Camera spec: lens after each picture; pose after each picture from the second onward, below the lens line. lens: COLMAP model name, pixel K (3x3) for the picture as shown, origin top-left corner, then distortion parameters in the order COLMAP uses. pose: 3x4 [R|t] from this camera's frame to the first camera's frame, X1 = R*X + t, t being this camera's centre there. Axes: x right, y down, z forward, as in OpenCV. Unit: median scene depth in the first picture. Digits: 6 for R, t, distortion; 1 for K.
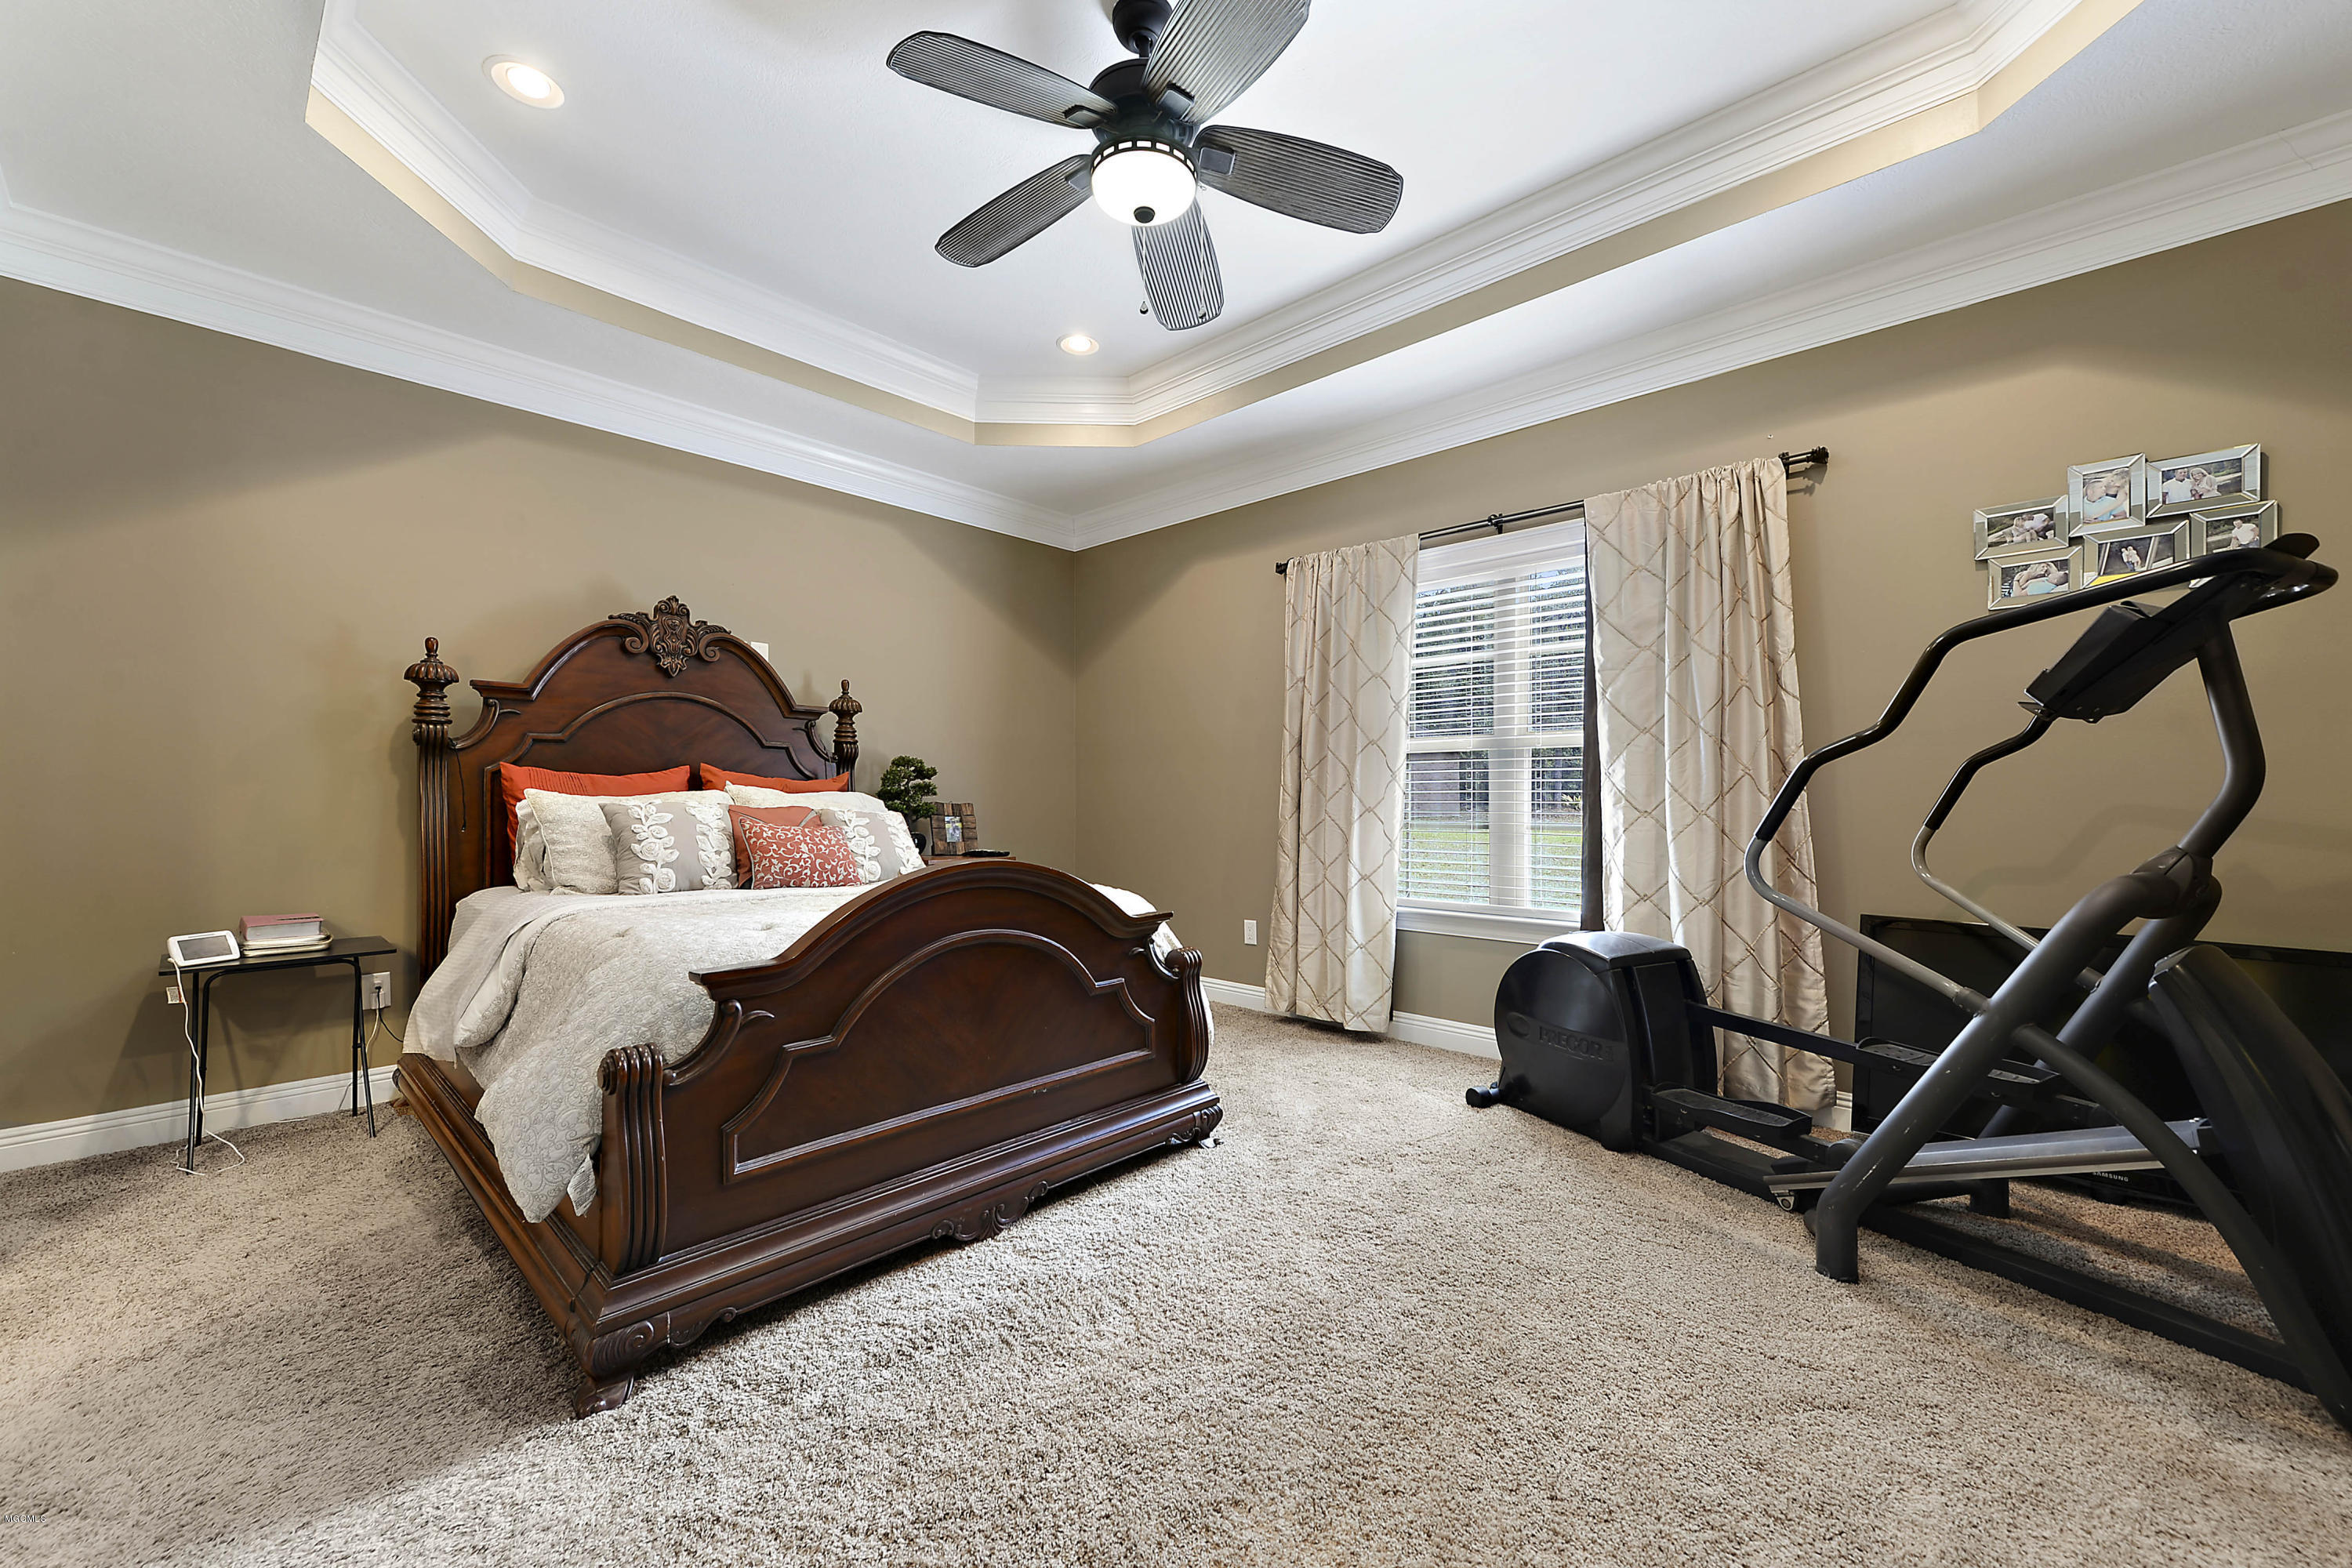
lens RADIAL K [[936.4, 0, 1168.0], [0, 936.4, 791.5], [0, 0, 1]] dist [0.003352, -0.001044]
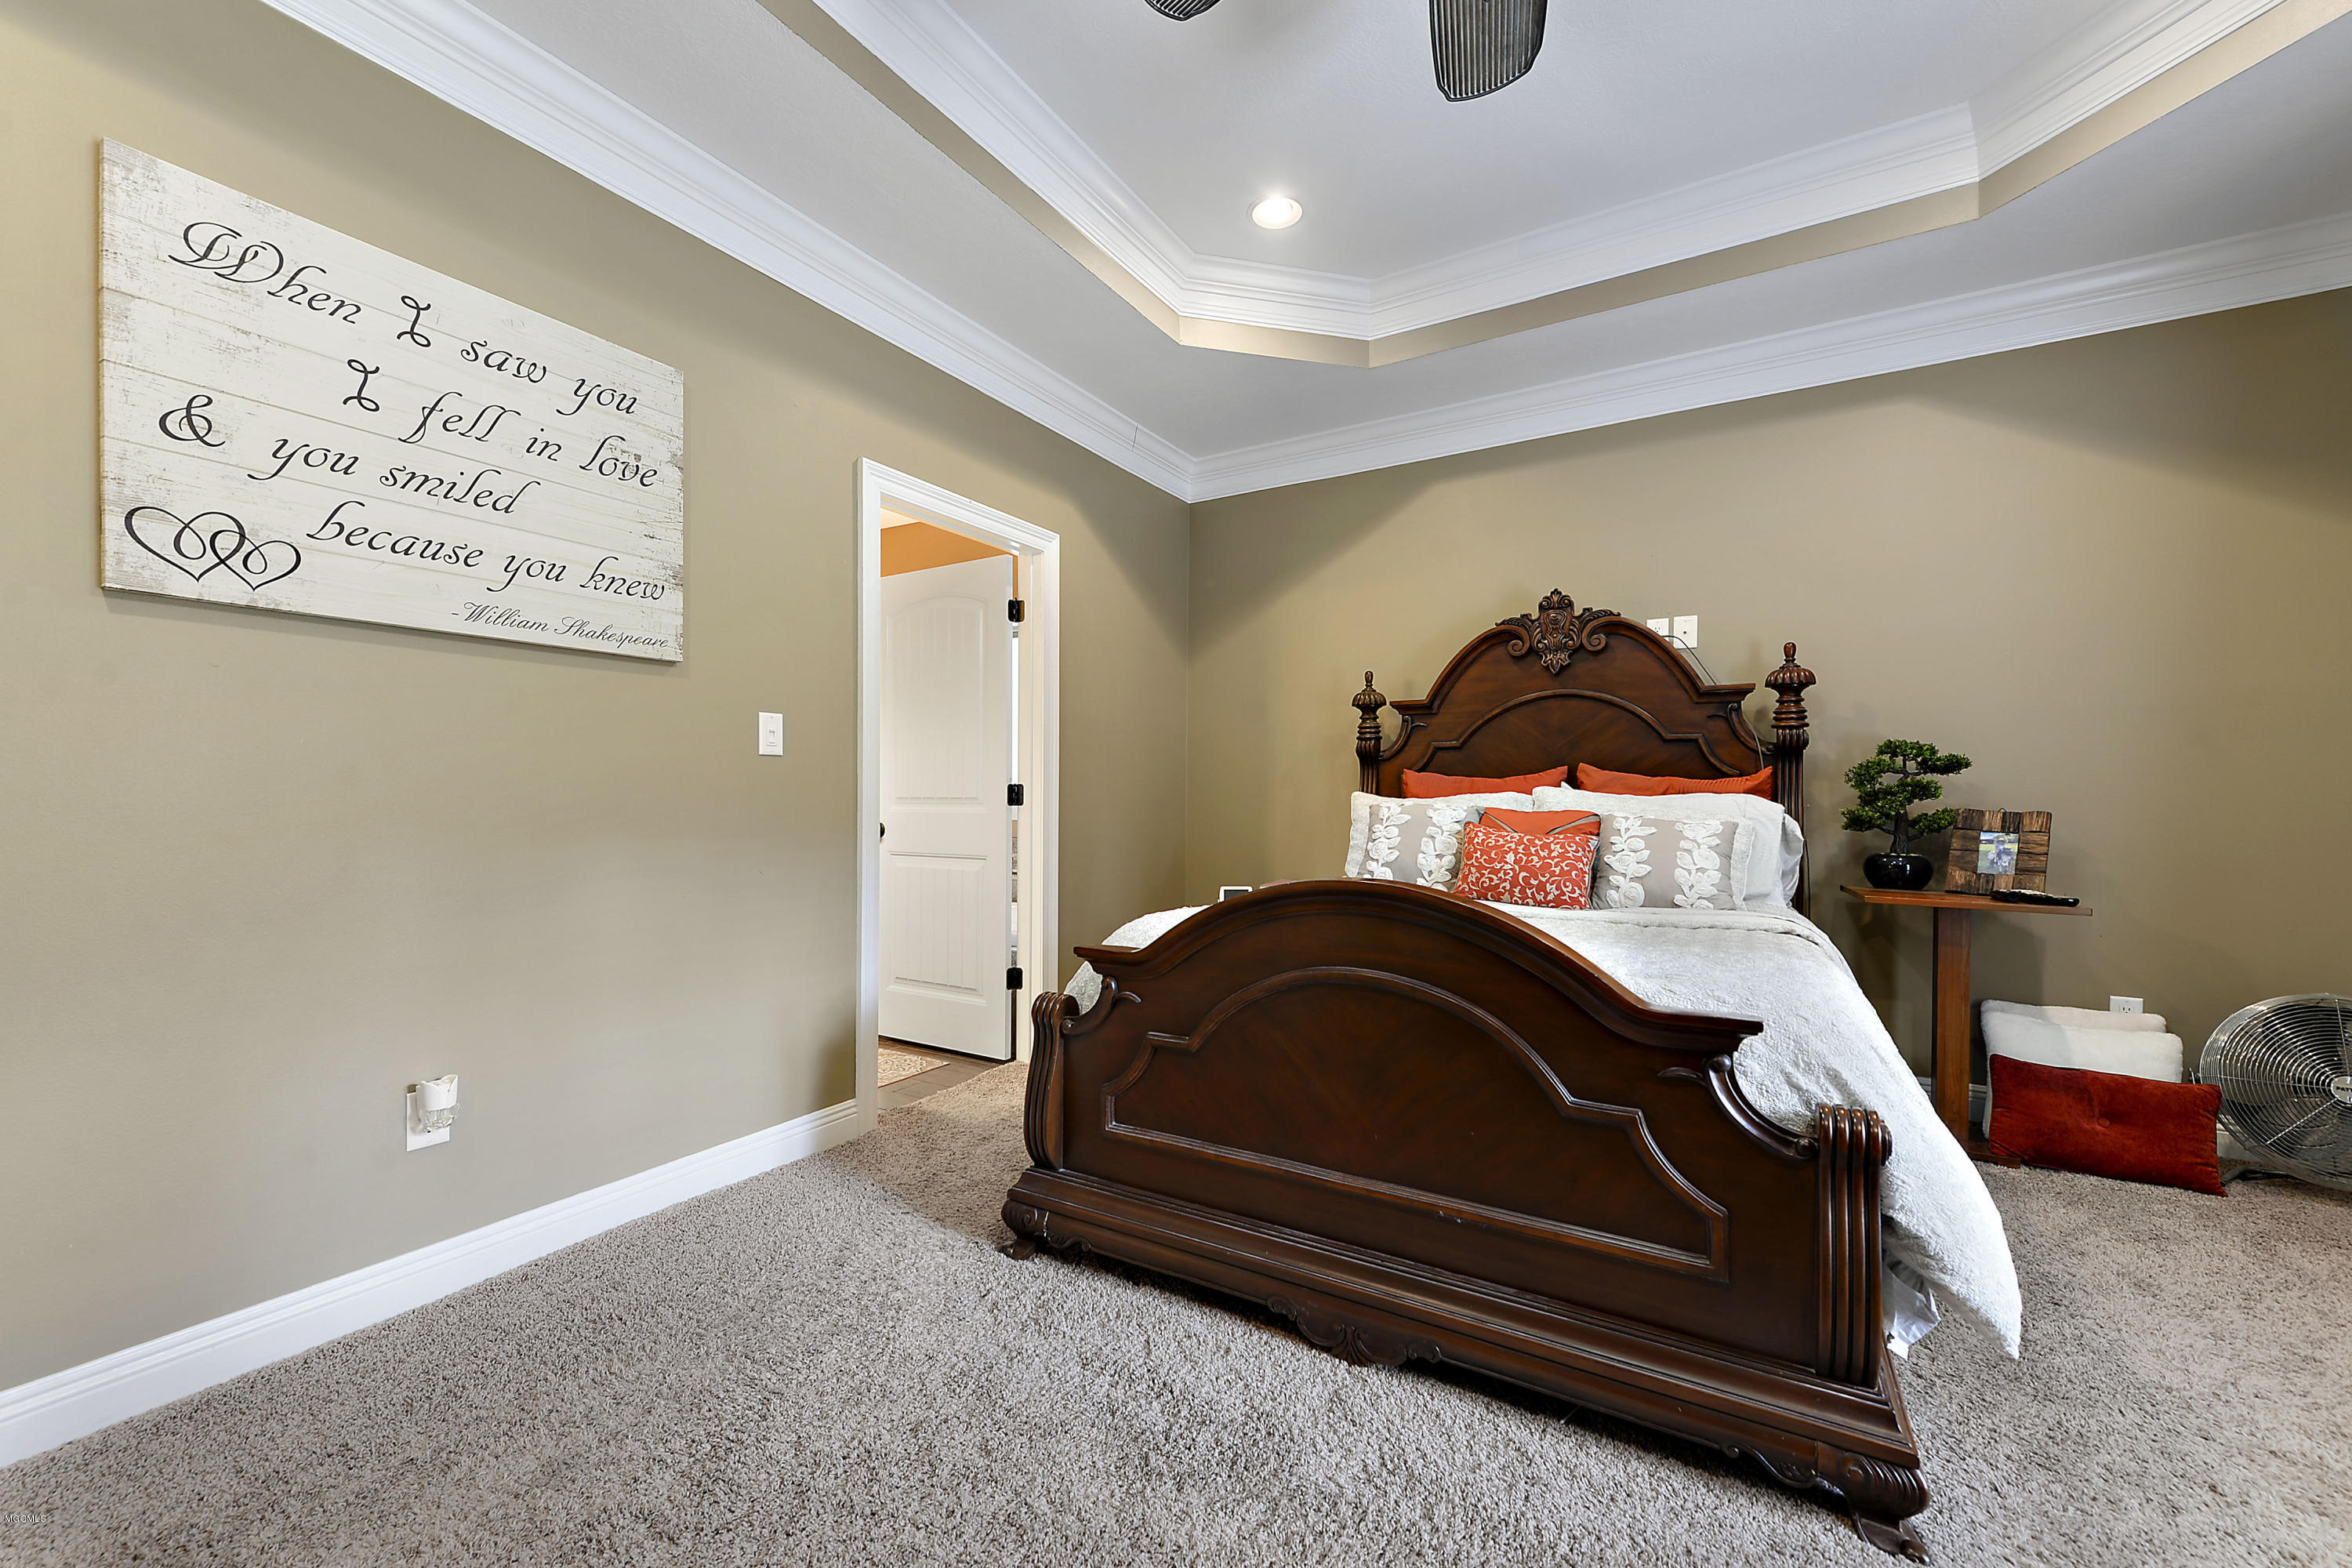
lens RADIAL K [[936.4, 0, 1165.0], [0, 936.4, 793.6], [0, 0, 1]] dist [0.003352, -0.001044]
pose [[0.194730, -0.002978, -0.980852, 0.355804], [0.003007, 0.999993, -0.002439, 0.001409], [0.980852, -0.002474, 0.194738, 0.451230]]
